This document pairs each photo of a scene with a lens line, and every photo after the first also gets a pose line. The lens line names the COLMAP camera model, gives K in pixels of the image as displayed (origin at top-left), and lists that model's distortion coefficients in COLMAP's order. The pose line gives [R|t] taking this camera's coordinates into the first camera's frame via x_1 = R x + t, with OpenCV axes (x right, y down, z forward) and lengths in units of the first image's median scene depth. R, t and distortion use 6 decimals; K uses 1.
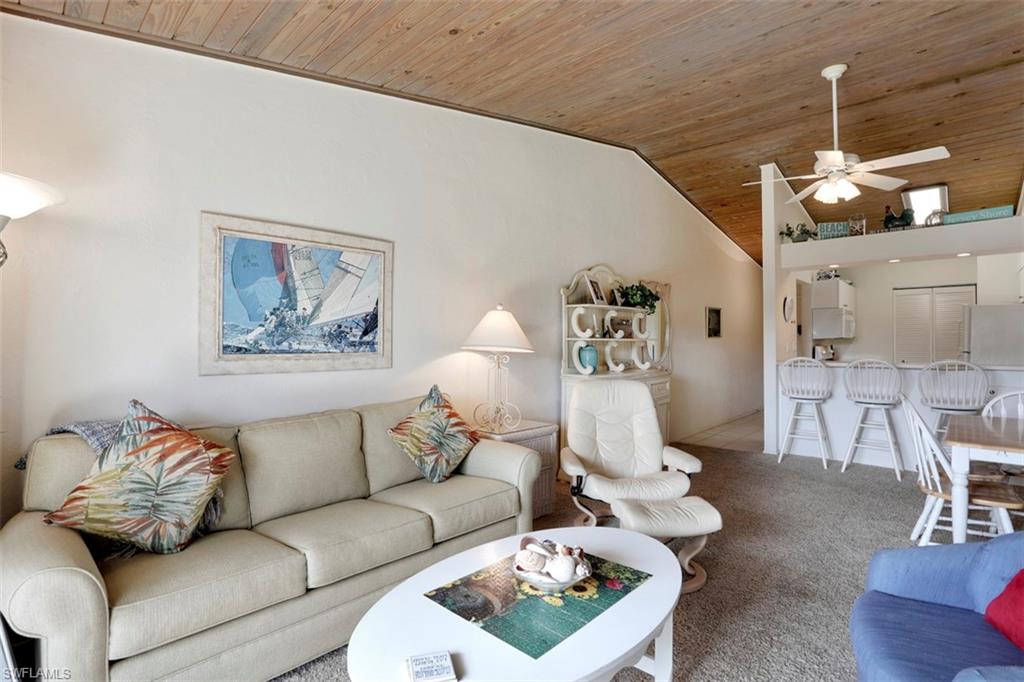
lens RADIAL K [[494.6, 0, 505.3], [0, 494.6, 339.3], [0, 0, 1]] dist [-0.067264, 0.026923]
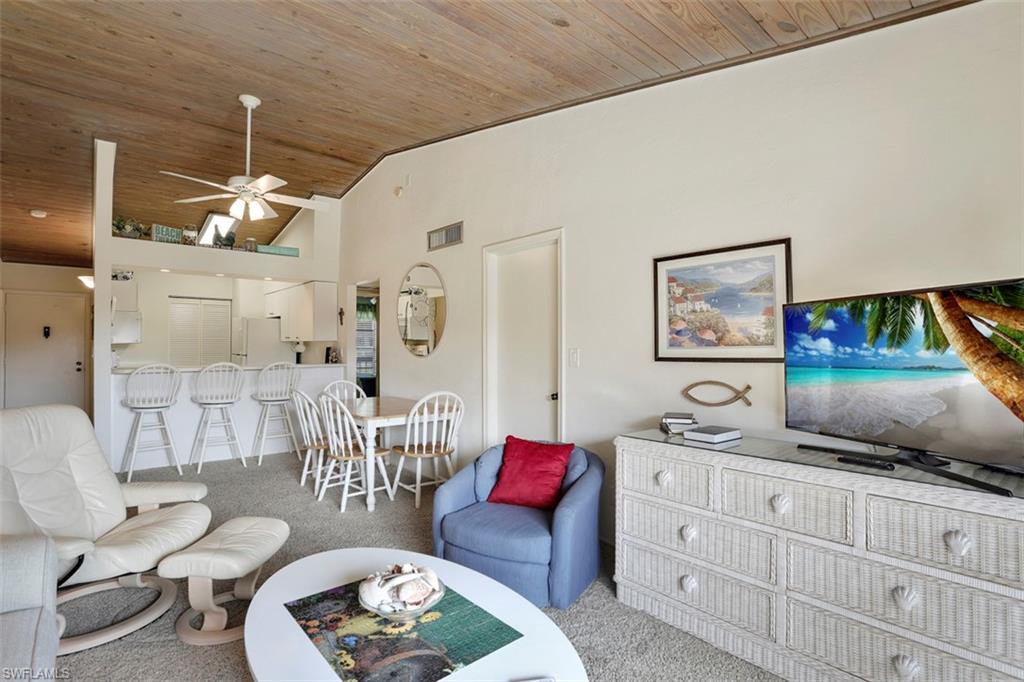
lens RADIAL K [[494.6, 0, 508.0], [0, 494.6, 340.0], [0, 0, 1]] dist [-0.067264, 0.026923]
pose [[0.091373, 0.013412, 0.995726, -0.423474], [-0.007154, 0.999892, -0.012811, -0.003146], [-0.995791, -0.005953, 0.091460, 0.372370]]
